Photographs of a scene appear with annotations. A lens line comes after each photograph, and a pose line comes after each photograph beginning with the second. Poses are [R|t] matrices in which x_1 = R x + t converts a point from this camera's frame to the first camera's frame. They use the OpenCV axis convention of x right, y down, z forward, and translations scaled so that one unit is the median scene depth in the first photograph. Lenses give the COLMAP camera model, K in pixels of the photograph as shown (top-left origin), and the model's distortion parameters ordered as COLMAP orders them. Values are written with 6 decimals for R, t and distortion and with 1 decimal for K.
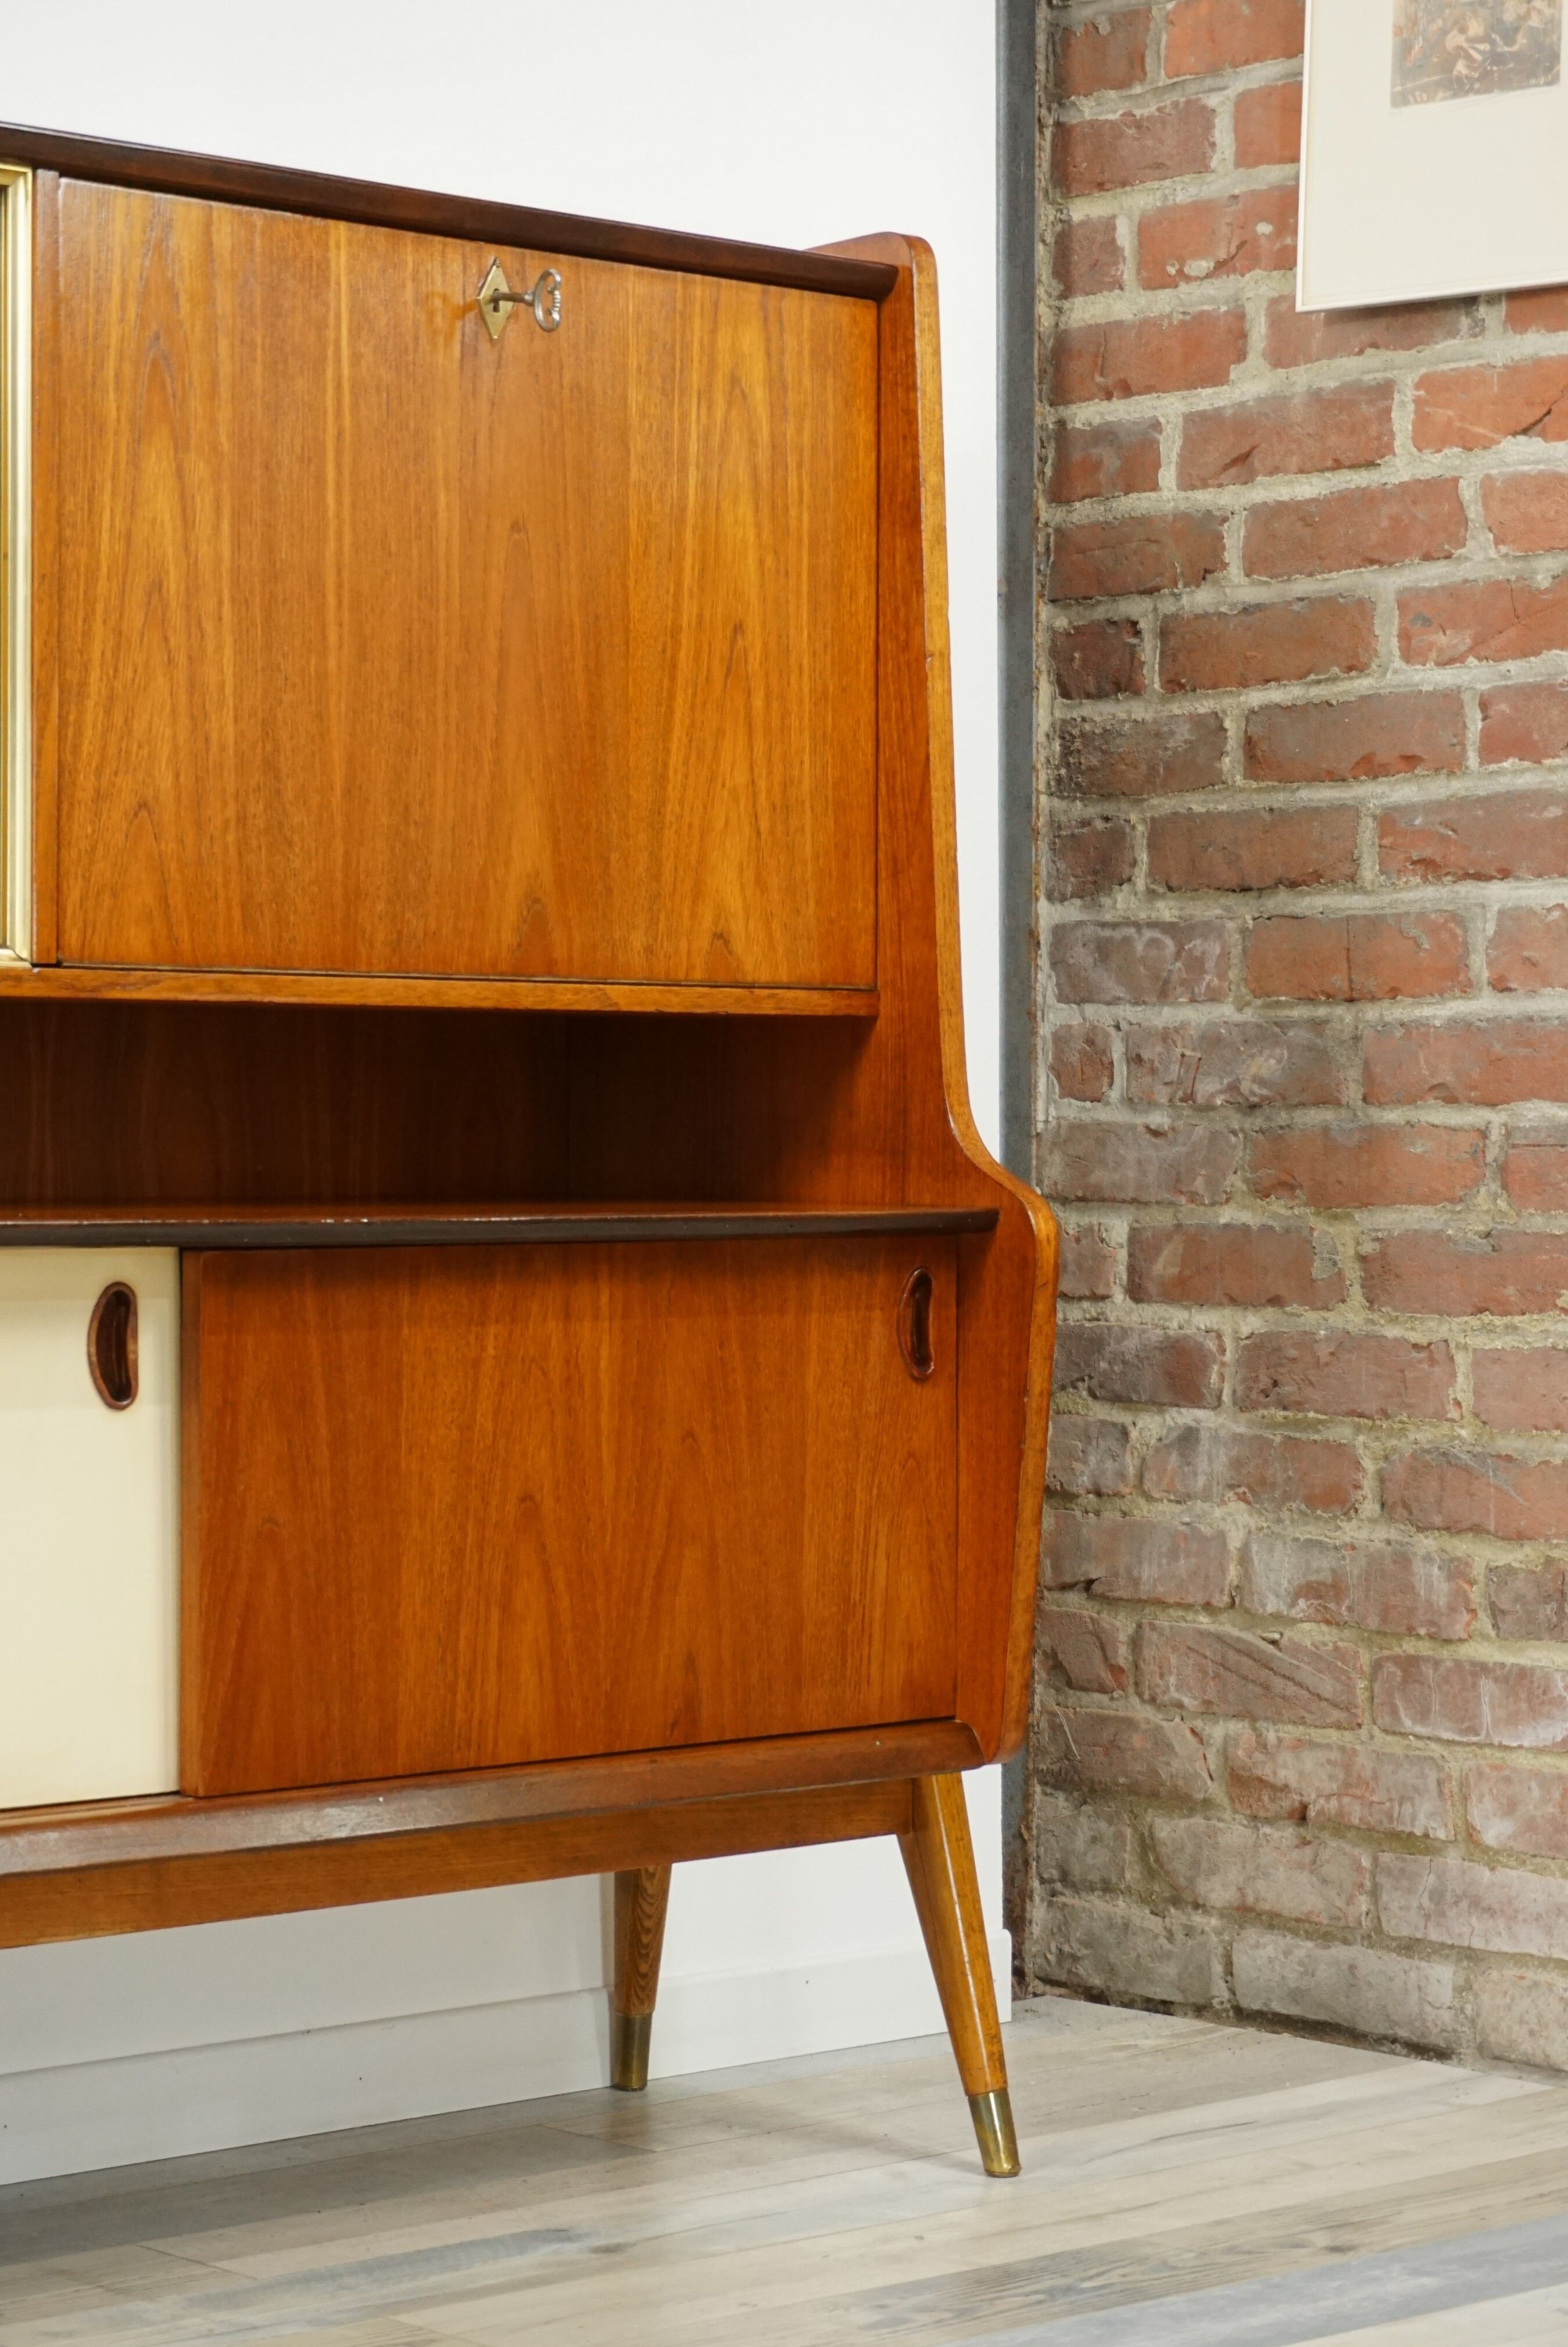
lens RADIAL K [[5144.4, 0, 849.9], [0, 5144.4, 1202.8], [0, 0, 1]] dist [0.009942, 0.559070]
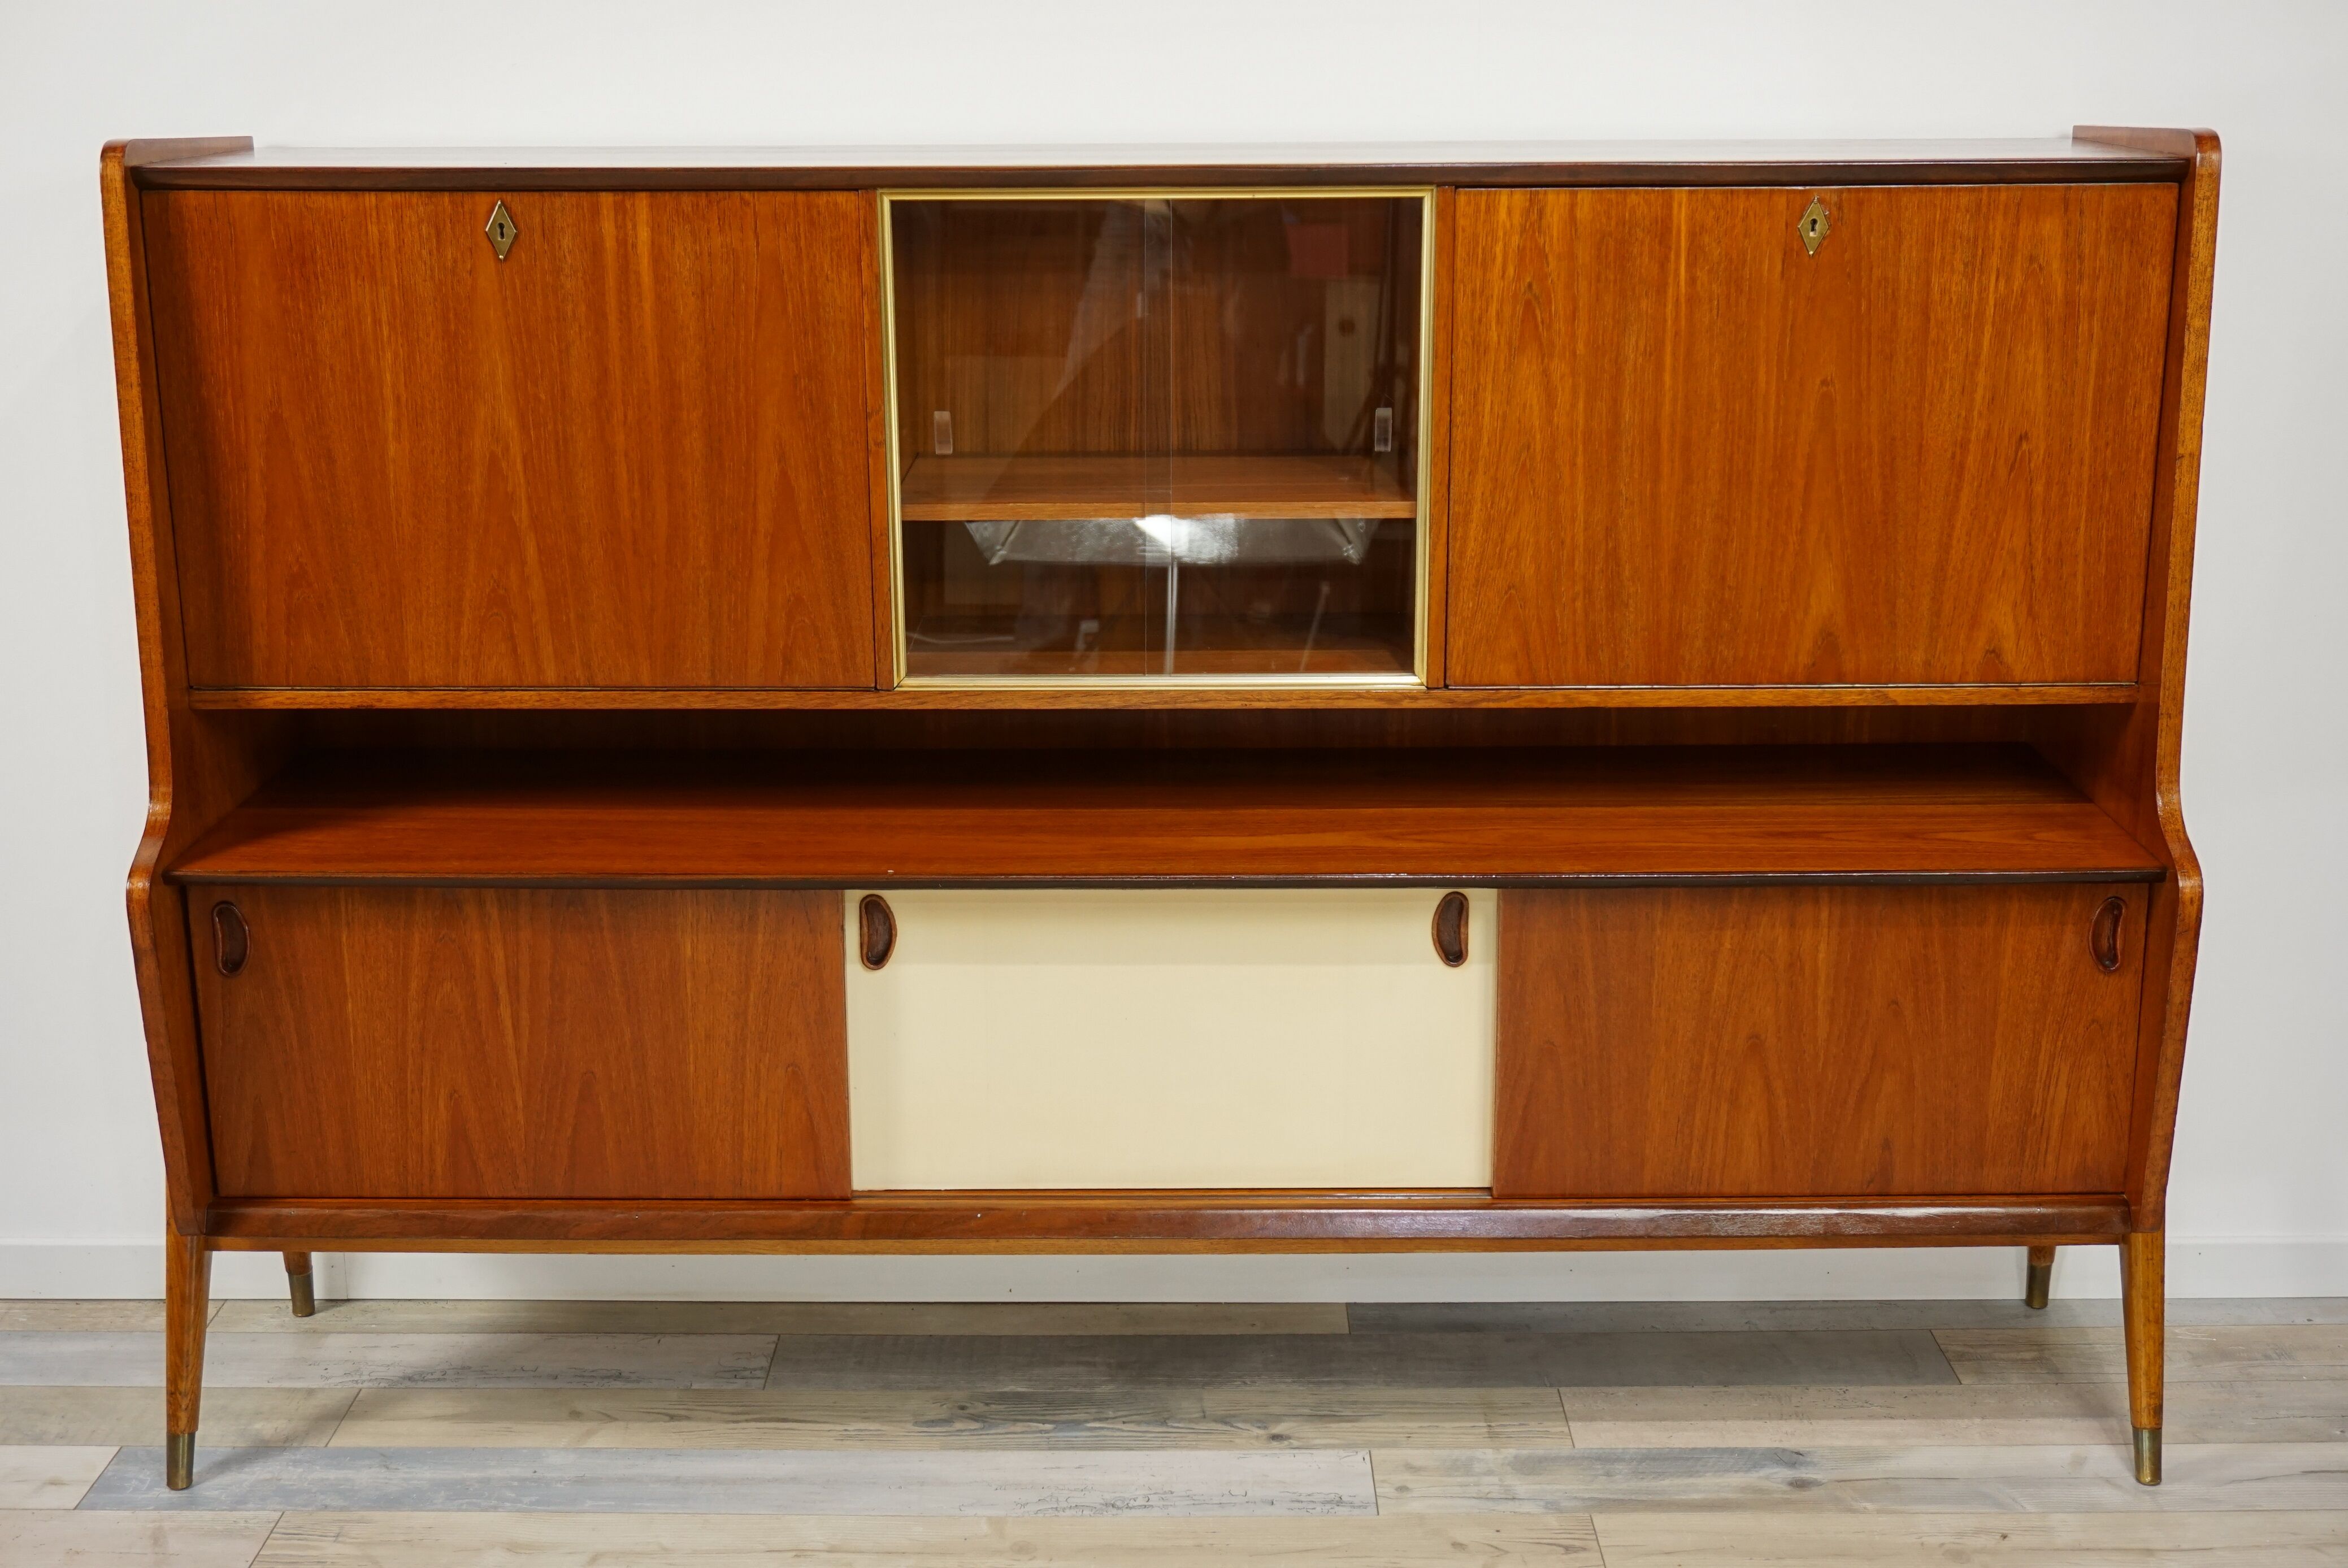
lens RADIAL K [[2858.3, 0, 1163.5], [0, 2858.3, 789.4], [0, 0, 1]] dist [0.004156, -0.016965]
pose [[0.737886, 0.170560, -0.653019, 0.312252], [0.002137, 0.966947, 0.254969, -0.205865], [0.674922, -0.189533, 0.713132, 0.253392]]
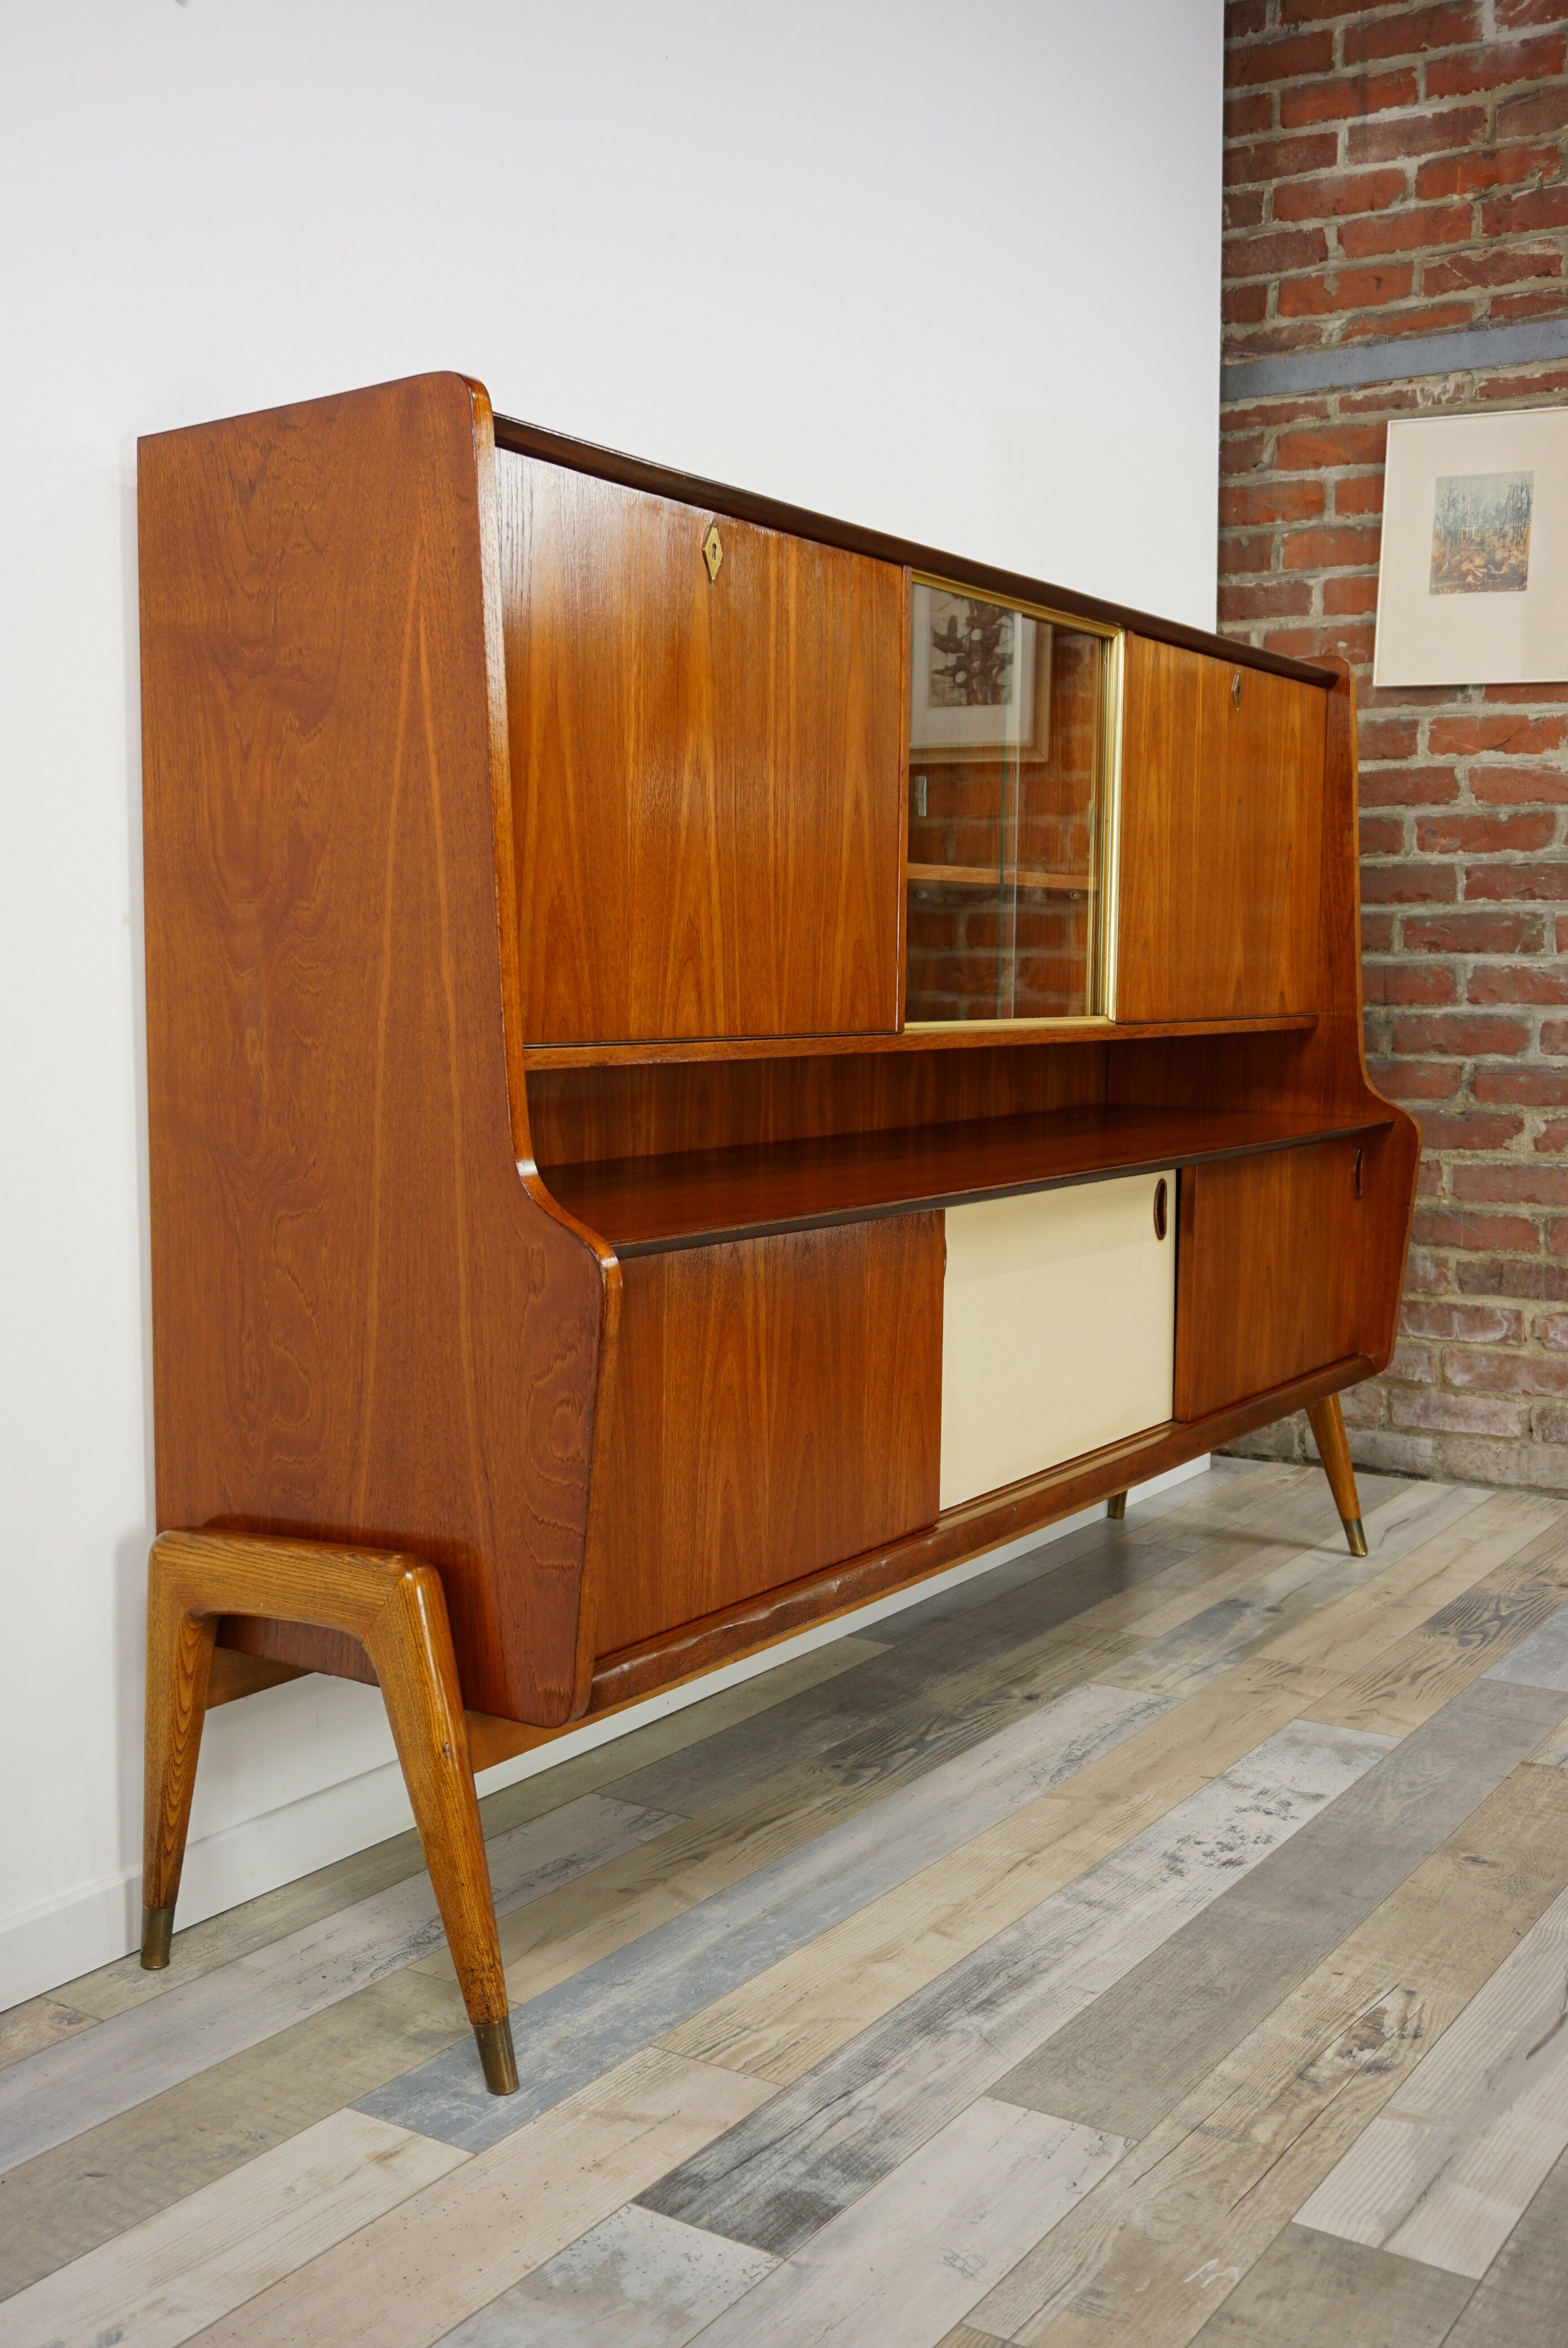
lens RADIAL K [[2313.6, 0, 791.1], [0, 2313.6, 1177.4], [0, 0, 1]] dist [-0.009933, 0.004744]
pose [[0.966155, -0.020346, 0.257158, -0.439436], [-0.001639, 0.996381, 0.084989, -0.053770], [-0.257957, -0.082534, 0.962625, 0.120999]]
